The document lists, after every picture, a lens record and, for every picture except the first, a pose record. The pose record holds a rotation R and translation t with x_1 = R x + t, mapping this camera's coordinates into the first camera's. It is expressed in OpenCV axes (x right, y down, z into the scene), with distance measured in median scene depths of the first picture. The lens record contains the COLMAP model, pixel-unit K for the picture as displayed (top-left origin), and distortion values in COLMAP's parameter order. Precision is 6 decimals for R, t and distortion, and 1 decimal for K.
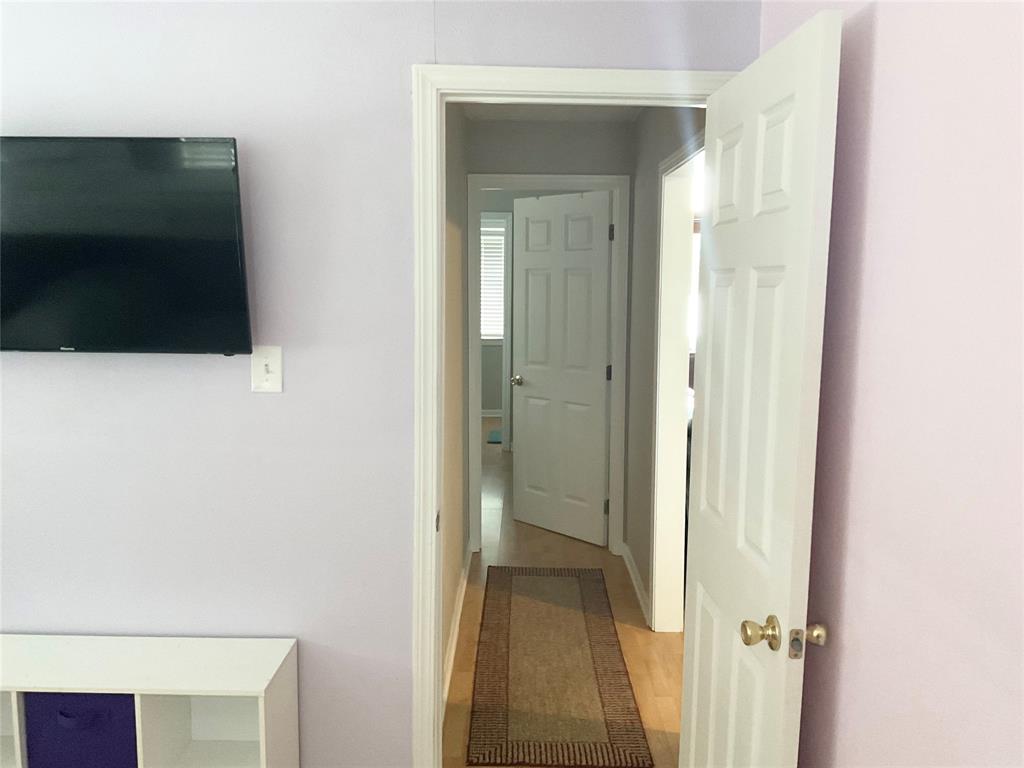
lens RADIAL K [[863.7, 0, 512.0], [0, 863.7, 384.0], [0, 0, 1]] dist [0.178539, -0.392456]
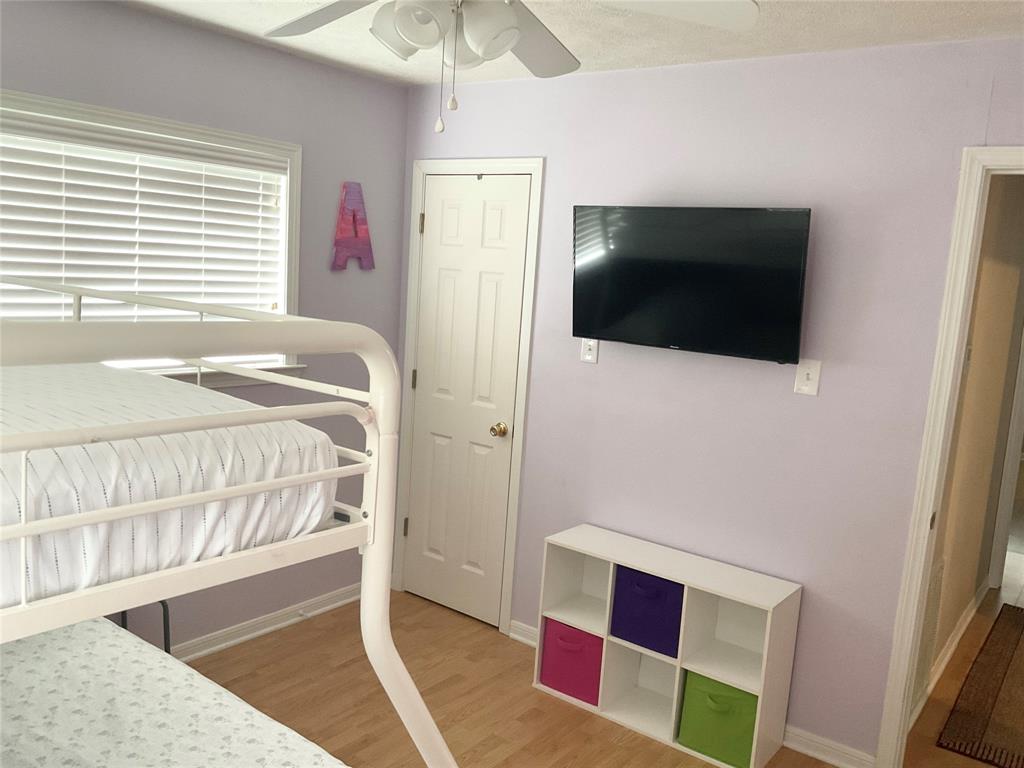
lens RADIAL K [[862.7, 0, 508.6], [0, 862.7, 397.4], [0, 0, 1]] dist [0.042592, -0.080962]
pose [[0.811868, 0.133598, -0.568350, 0.096068], [-0.131943, 0.990267, 0.044299, 0.014341], [0.568736, 0.039025, 0.821594, -0.317037]]
